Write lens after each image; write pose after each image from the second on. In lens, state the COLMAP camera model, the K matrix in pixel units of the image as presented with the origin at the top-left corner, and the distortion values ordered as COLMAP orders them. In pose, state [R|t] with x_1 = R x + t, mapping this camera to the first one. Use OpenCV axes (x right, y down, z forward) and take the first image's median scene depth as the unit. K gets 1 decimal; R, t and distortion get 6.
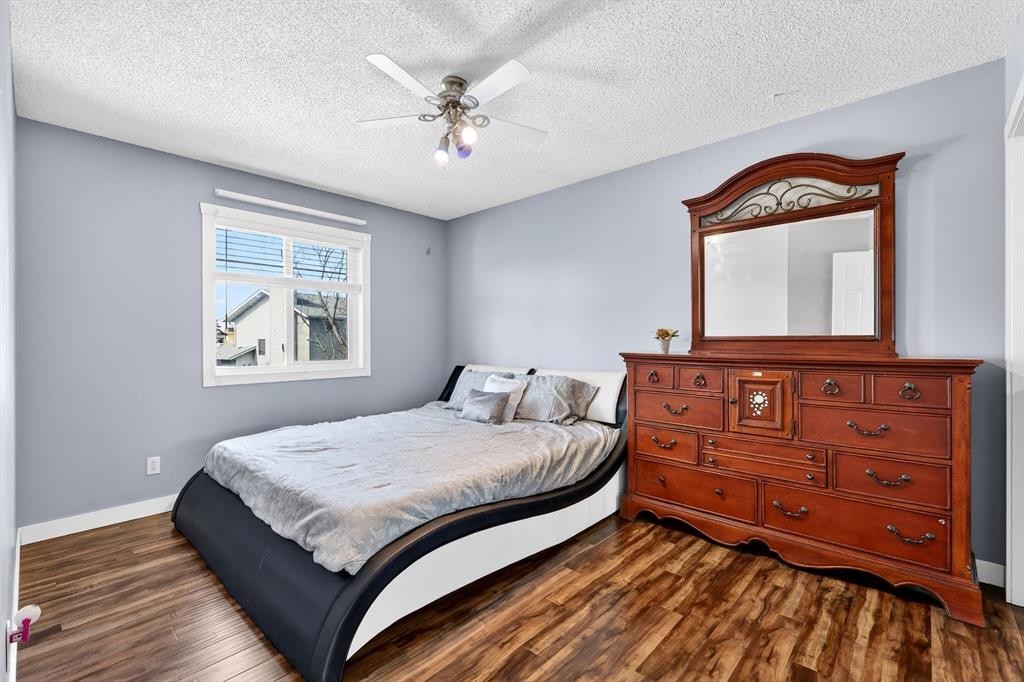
lens RADIAL K [[447.5, 0, 518.1], [0, 447.5, 340.9], [0, 0, 1]] dist [0.006633, -0.000801]
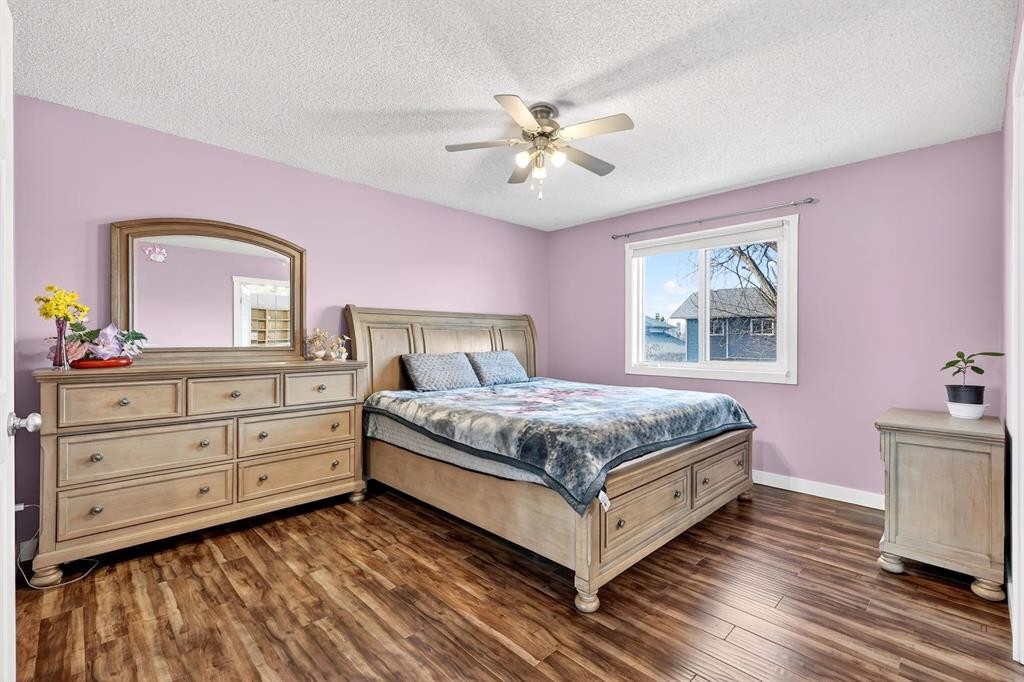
lens RADIAL K [[447.5, 0, 517.9], [0, 447.5, 336.8], [0, 0, 1]] dist [0.006633, -0.000801]
pose [[-0.035116, 0.004187, -0.999374, 0.593151], [-0.009174, 0.999948, 0.004512, -0.011577], [0.999341, 0.009327, -0.035076, 0.588894]]
